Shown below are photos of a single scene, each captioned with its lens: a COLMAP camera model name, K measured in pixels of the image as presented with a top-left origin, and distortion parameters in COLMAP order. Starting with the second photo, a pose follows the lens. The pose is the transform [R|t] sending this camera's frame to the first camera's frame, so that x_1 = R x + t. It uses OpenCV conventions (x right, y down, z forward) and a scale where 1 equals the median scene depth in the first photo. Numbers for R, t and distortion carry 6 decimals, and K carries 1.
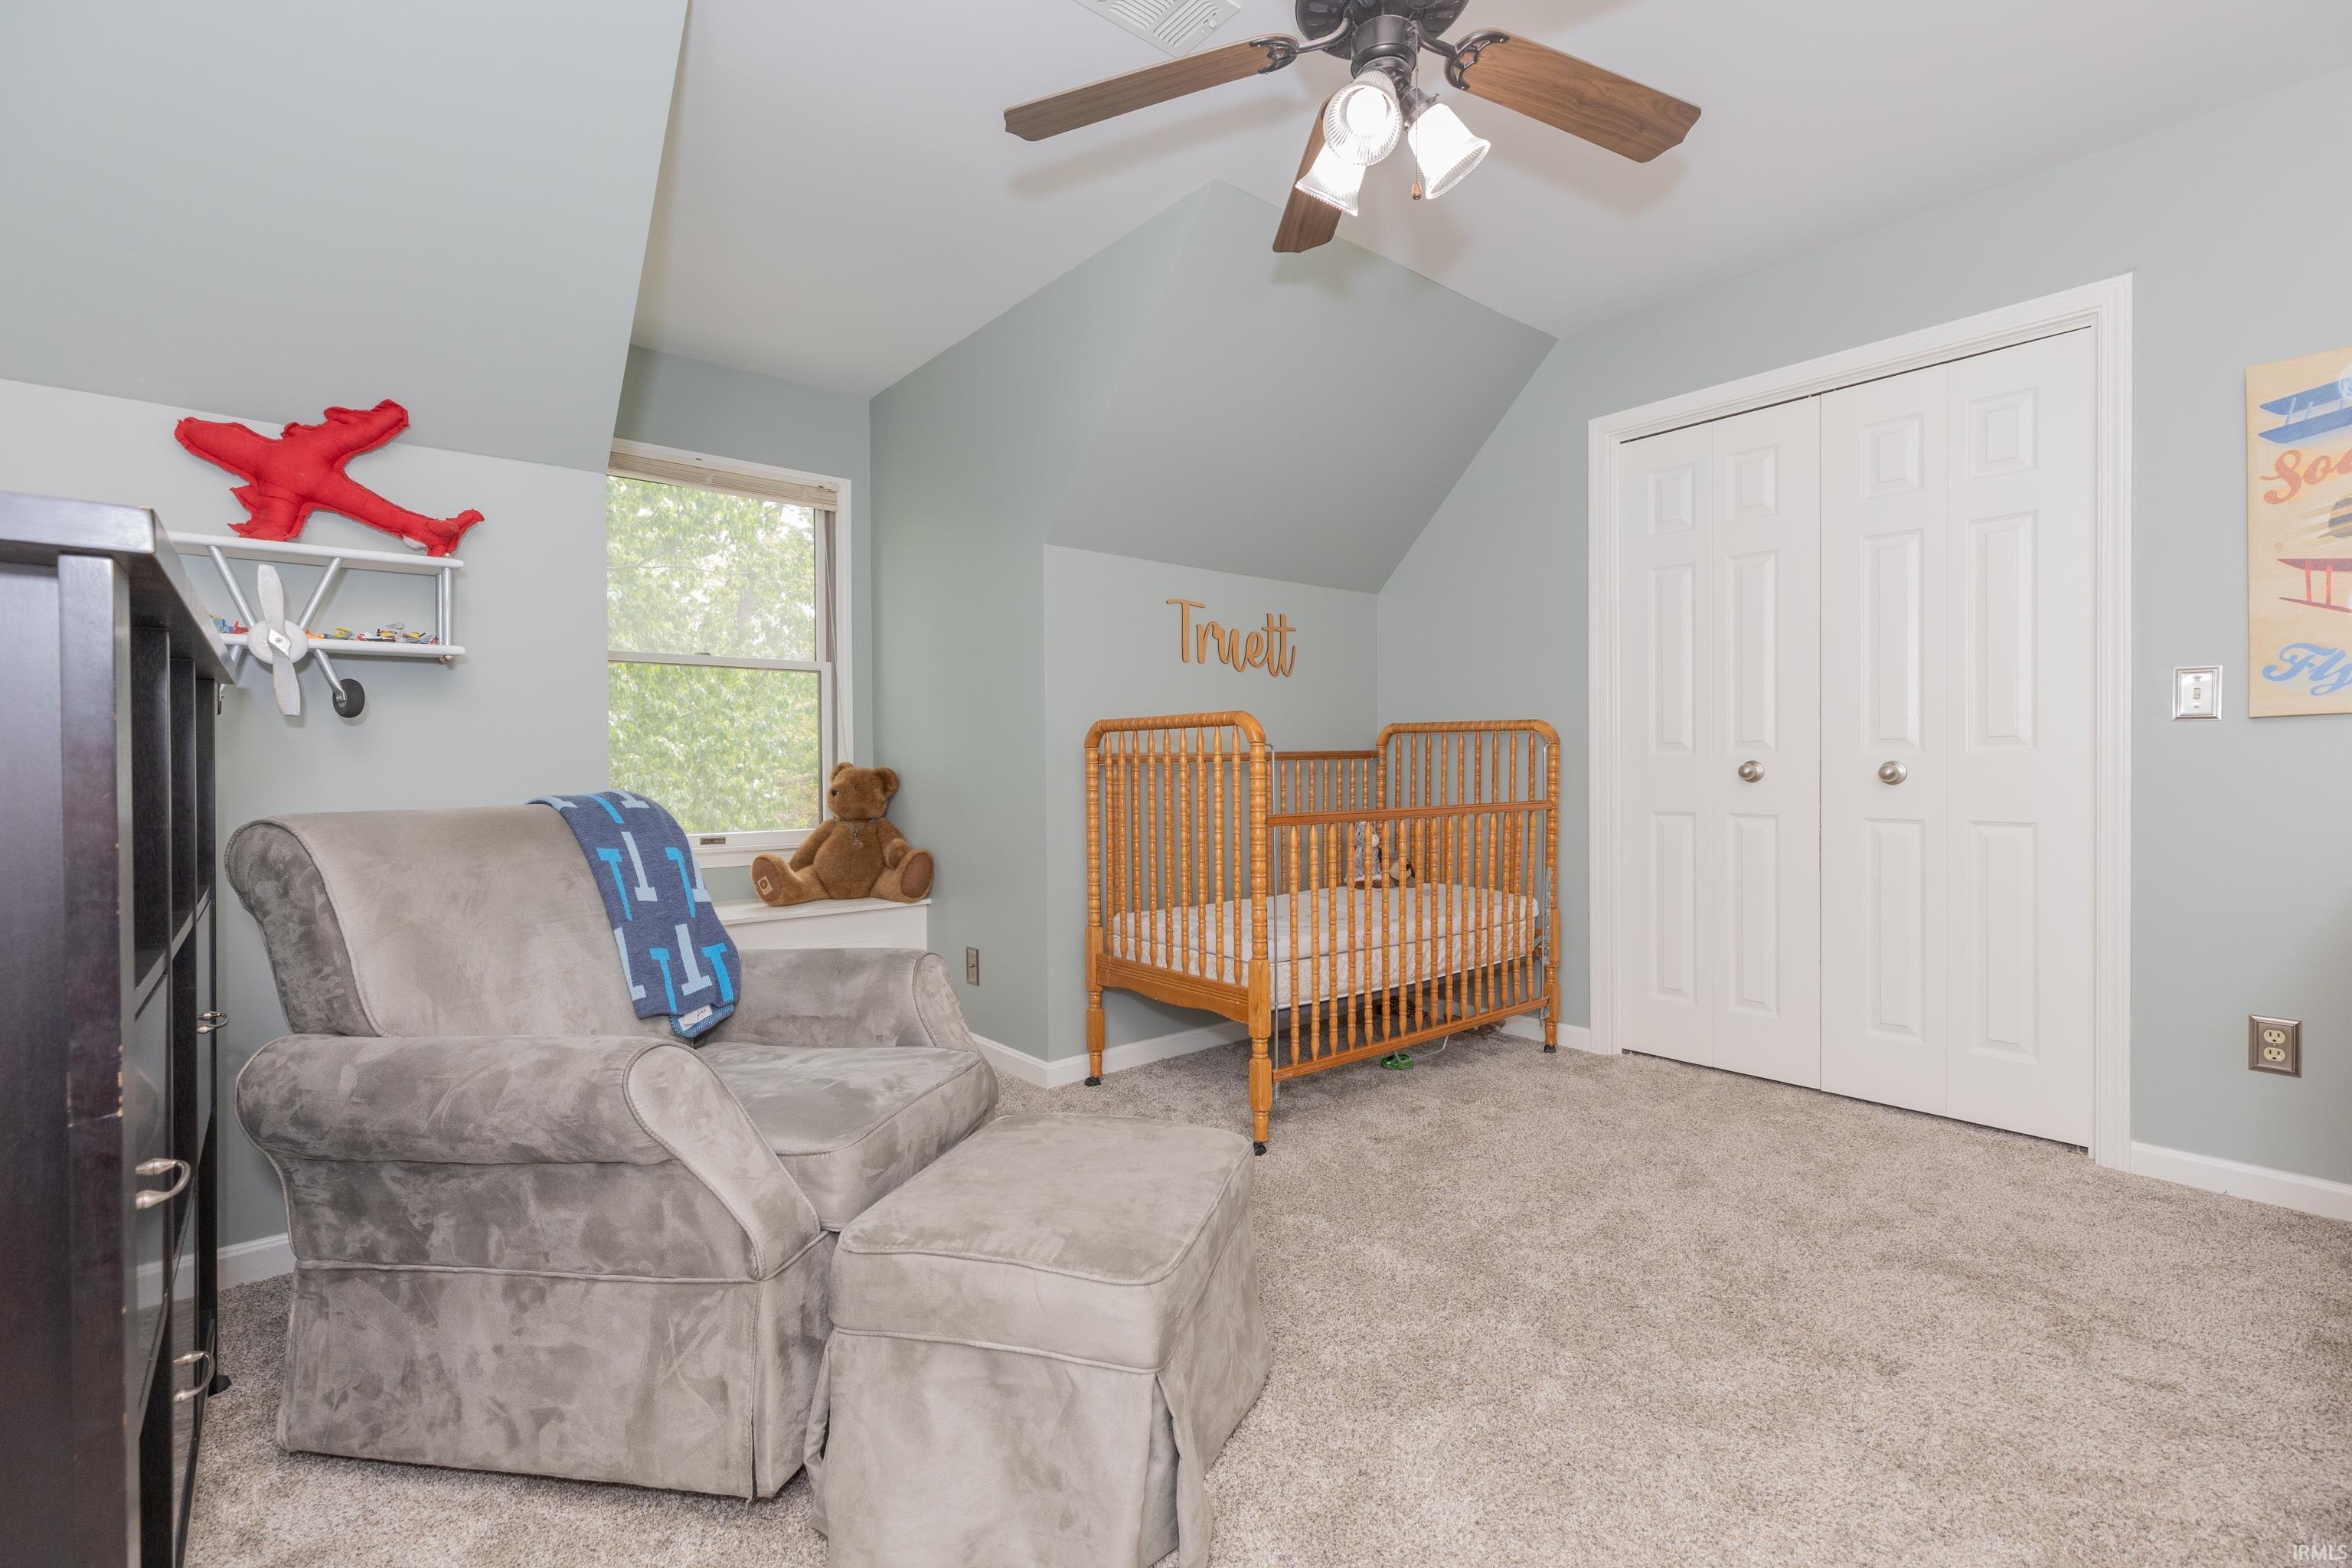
lens RADIAL K [[1071.6, 0, 1176.1], [0, 1071.6, 778.3], [0, 0, 1]] dist [0.001014, -0.000099]
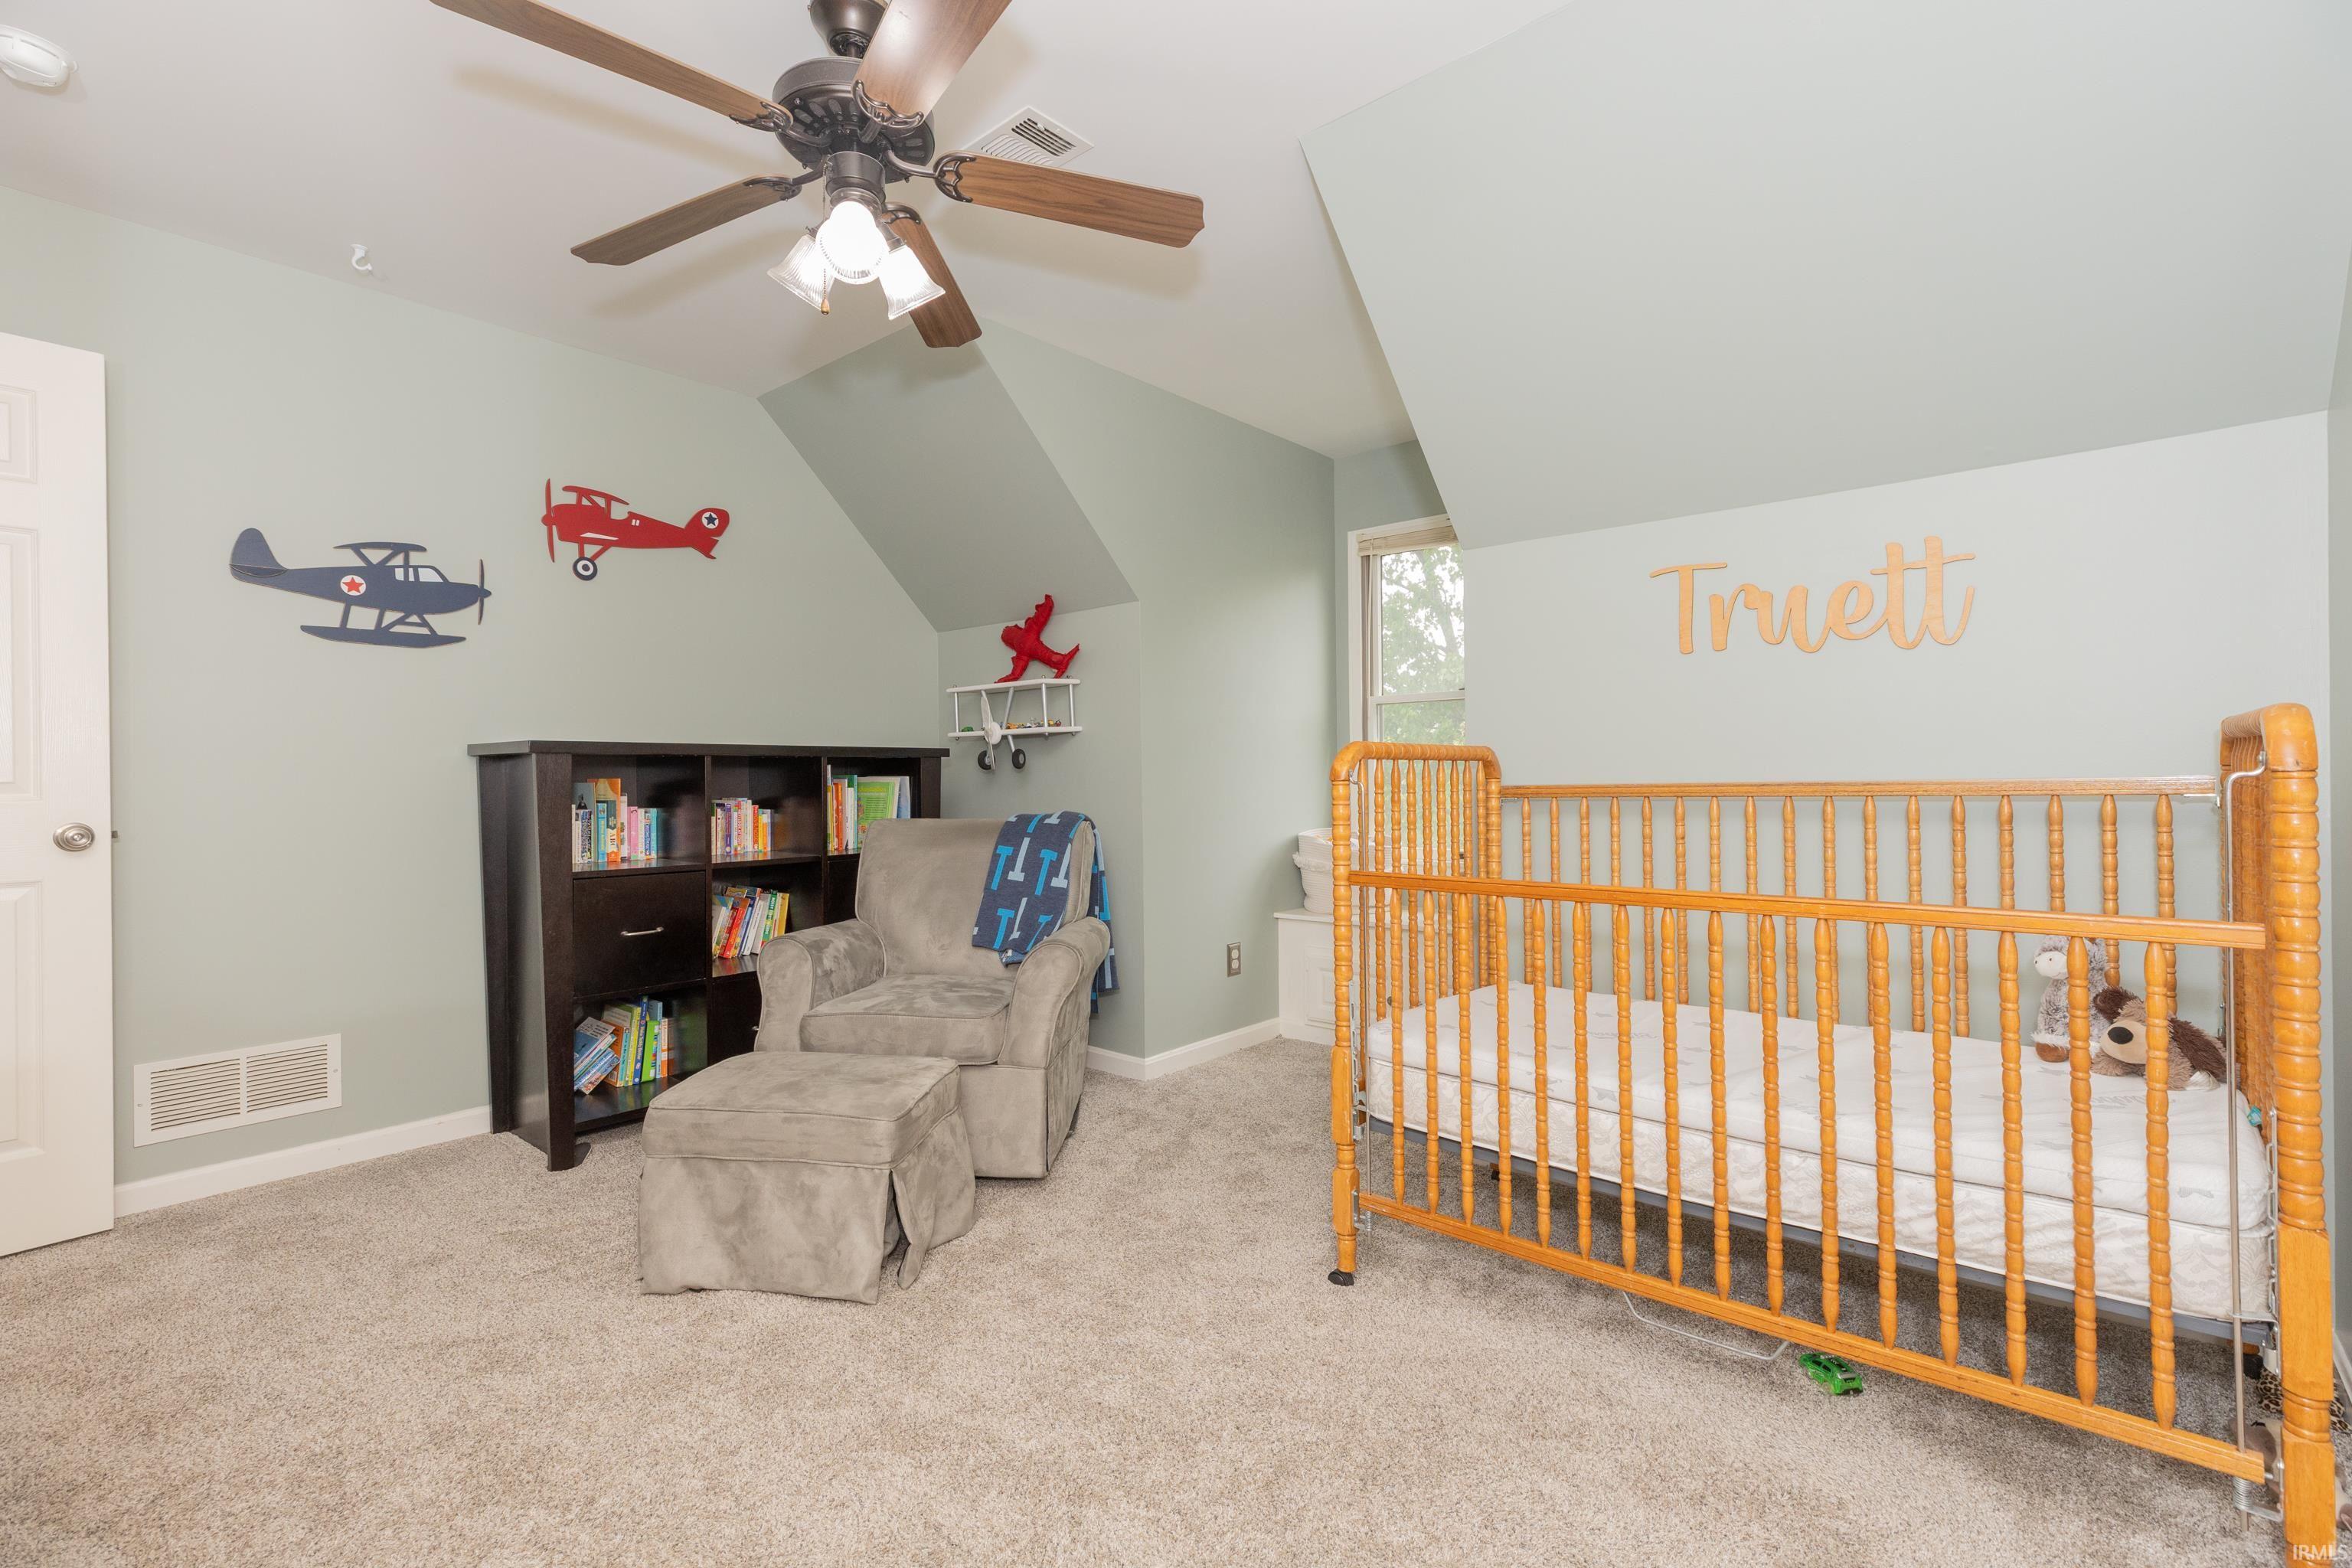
lens RADIAL K [[1071.6, 0, 1176.1], [0, 1071.6, 778.3], [0, 0, 1]] dist [0.001014, -0.000099]
pose [[0.136911, -0.004838, -0.990572, 1.064204], [-0.014387, 0.999873, -0.006872, -0.030051], [0.990479, 0.015192, 0.136824, 0.943400]]
